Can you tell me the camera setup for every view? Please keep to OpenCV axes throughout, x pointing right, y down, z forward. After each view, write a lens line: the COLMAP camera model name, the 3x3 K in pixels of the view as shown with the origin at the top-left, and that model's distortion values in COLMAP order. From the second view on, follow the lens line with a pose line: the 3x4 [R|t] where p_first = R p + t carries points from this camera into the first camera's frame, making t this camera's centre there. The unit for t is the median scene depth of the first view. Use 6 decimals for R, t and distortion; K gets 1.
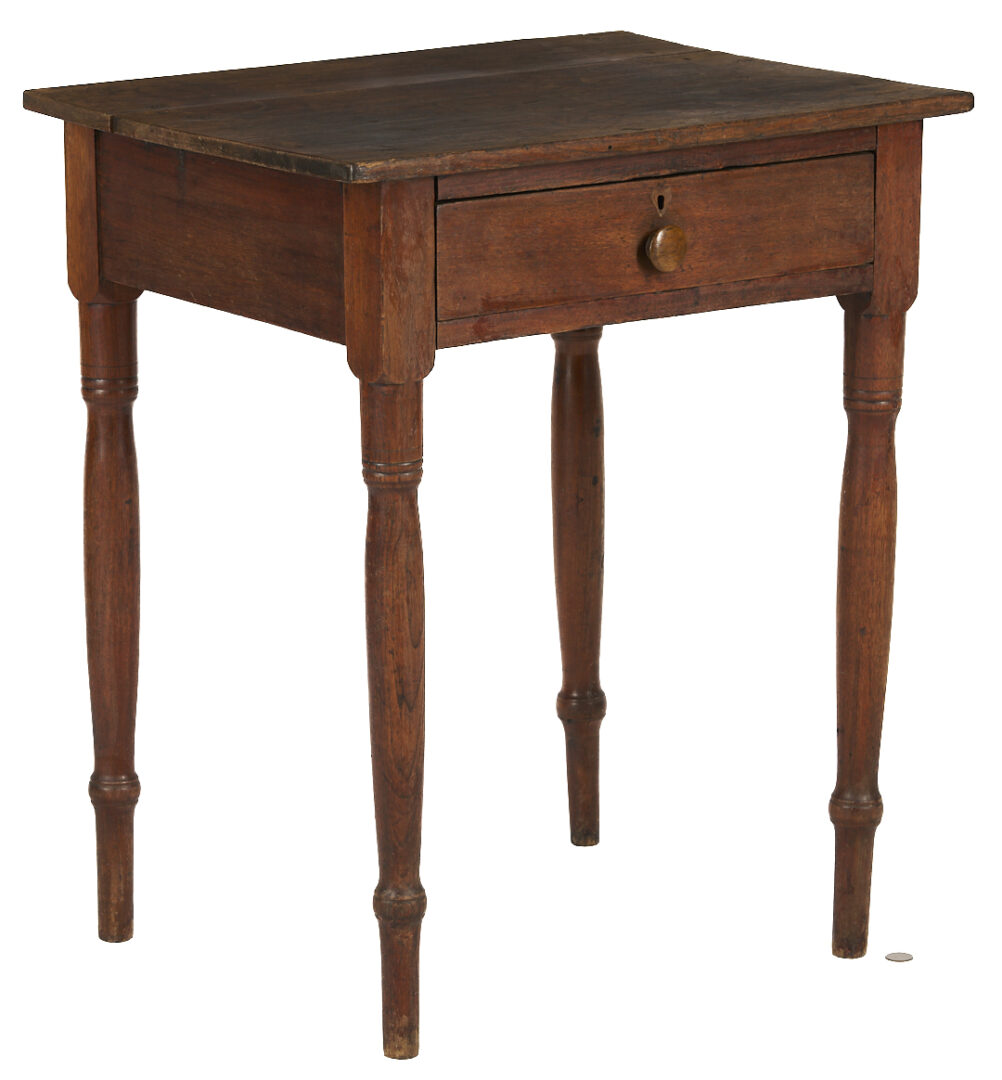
lens RADIAL K [[5832.2, 0, 505.4], [0, 5832.2, 546.3], [0, 0, 1]] dist [0.126527, 0.000000]
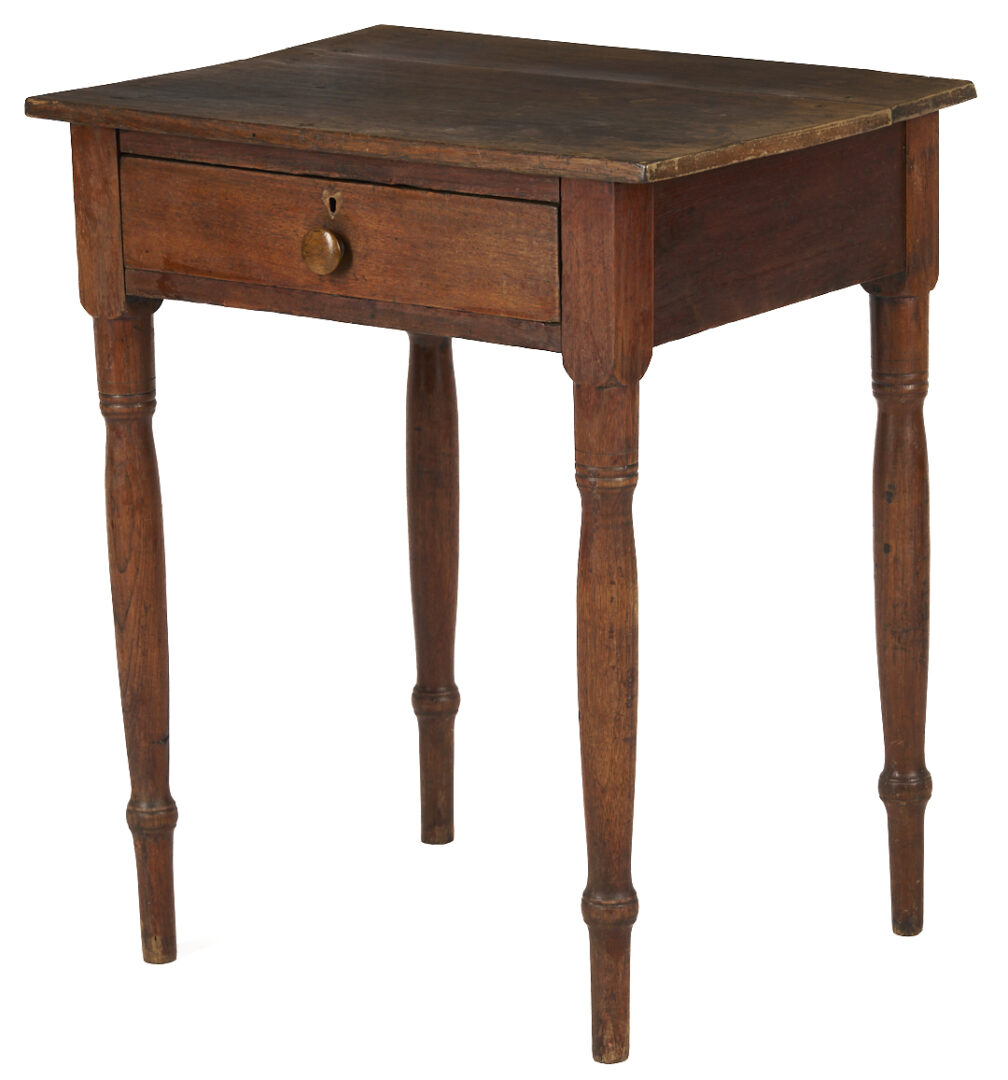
lens RADIAL K [[5371.3, 0, 505.5], [0, 5371.3, 549.7], [0, 0, 1]] dist [0.054771, 0.000000]
pose [[0.304537, 0.222023, -0.926263, 0.892733], [-0.197467, 0.966043, 0.166635, -0.160059], [0.931807, 0.132160, 0.338038, 0.726621]]
